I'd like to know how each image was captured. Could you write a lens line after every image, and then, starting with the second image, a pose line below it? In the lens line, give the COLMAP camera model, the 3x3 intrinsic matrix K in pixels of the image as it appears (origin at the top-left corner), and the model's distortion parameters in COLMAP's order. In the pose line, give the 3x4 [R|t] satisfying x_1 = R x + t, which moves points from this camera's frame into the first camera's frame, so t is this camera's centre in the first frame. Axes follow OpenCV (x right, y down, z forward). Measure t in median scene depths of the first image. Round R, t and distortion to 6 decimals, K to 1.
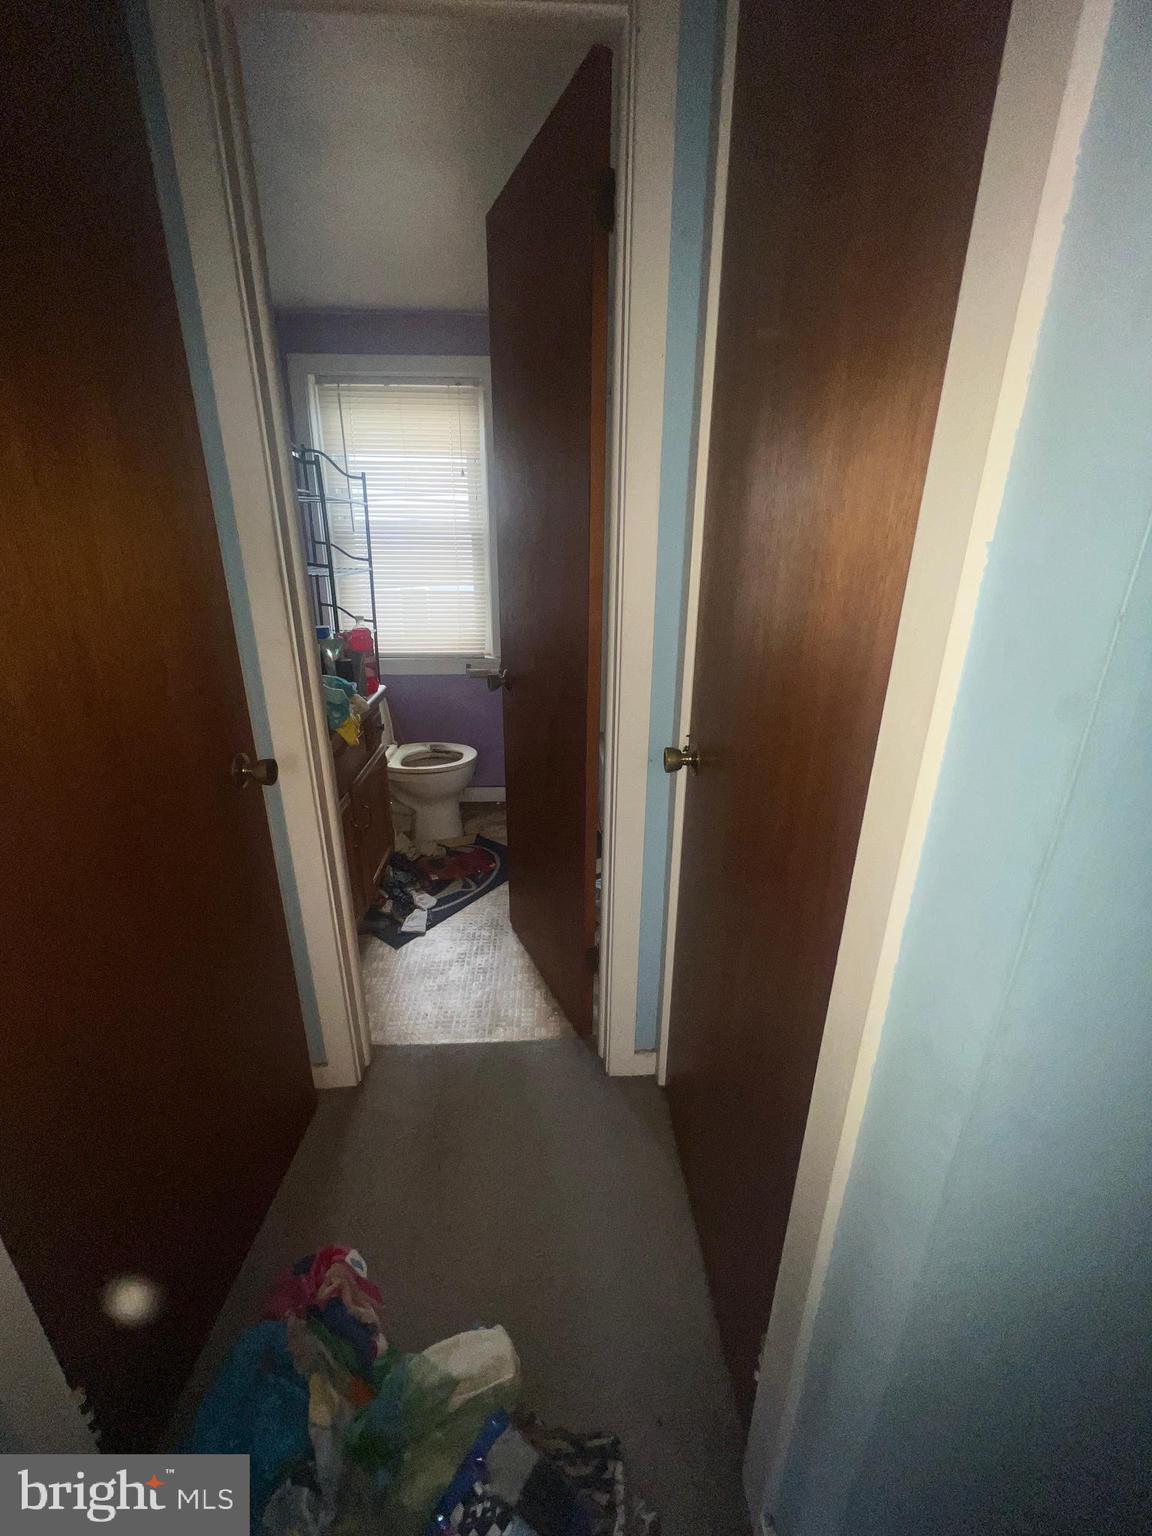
lens RADIAL K [[614.9, 0, 574.3], [0, 614.9, 765.8], [0, 0, 1]] dist [0.000981, 0.000156]
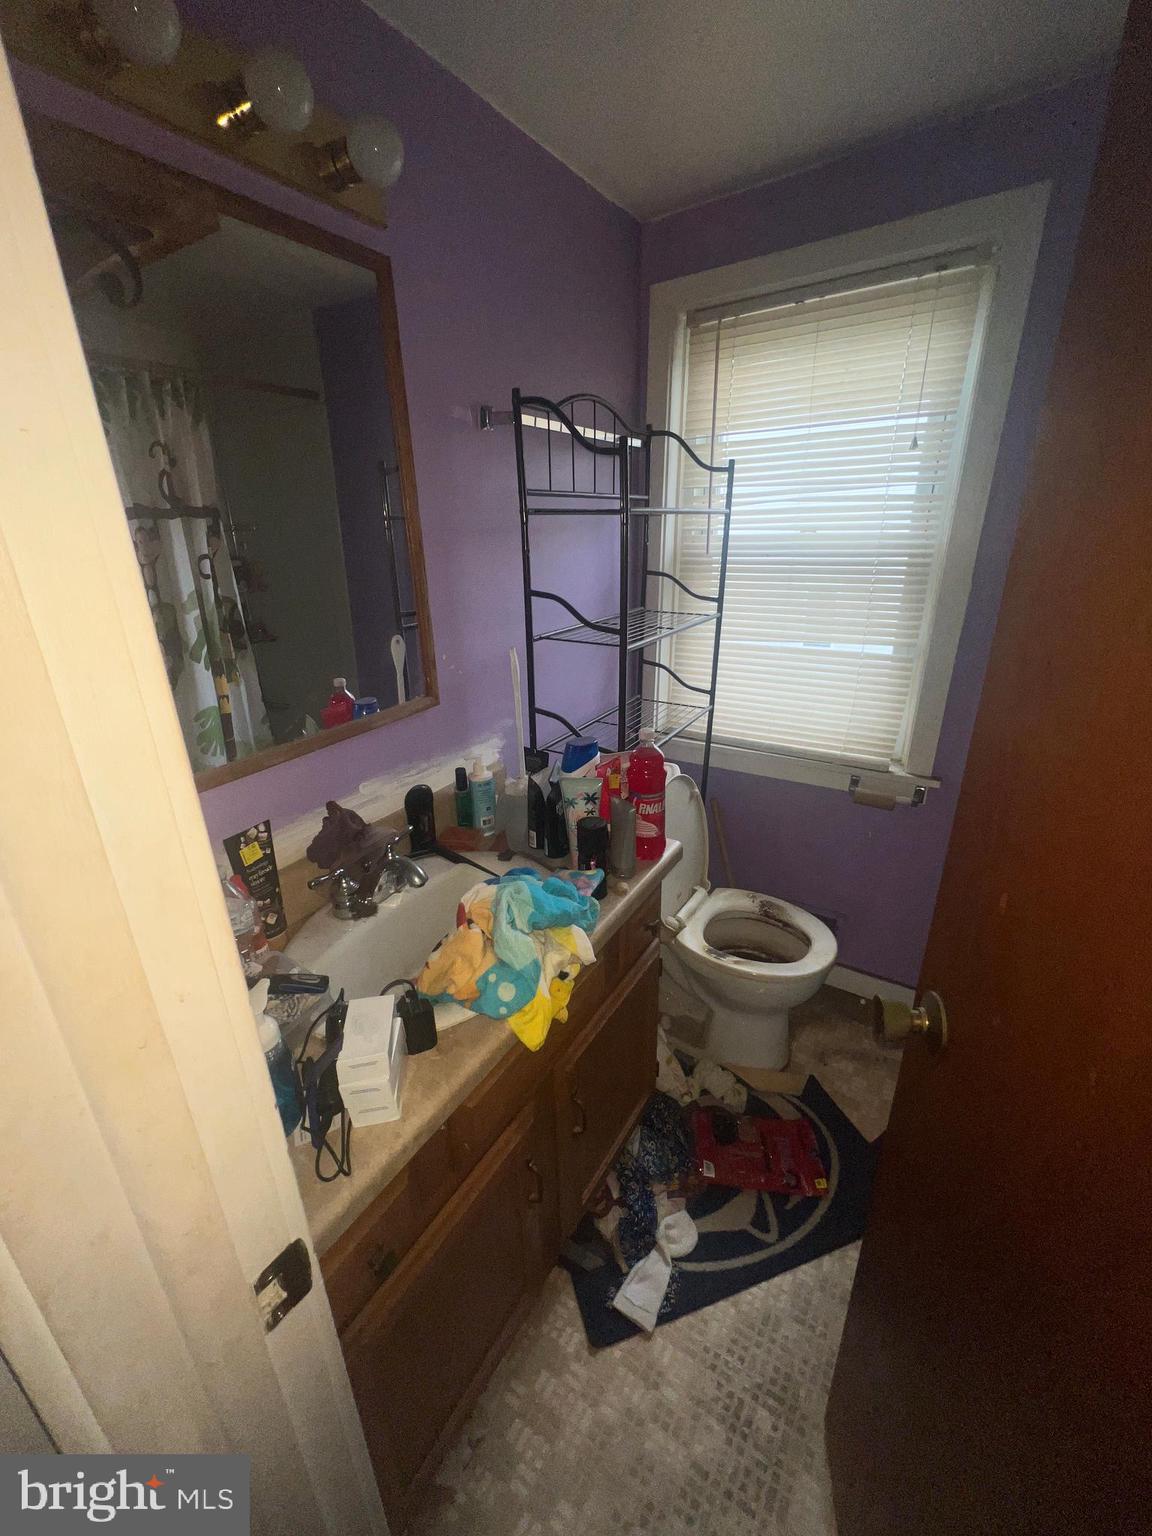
lens RADIAL K [[614.9, 0, 574.3], [0, 614.9, 765.8], [0, 0, 1]] dist [0.000981, 0.000156]
pose [[0.810560, 0.181679, -0.556763, -0.074191], [-0.172327, 0.982568, 0.069744, -0.191175], [0.559728, 0.039414, 0.827738, 0.412963]]
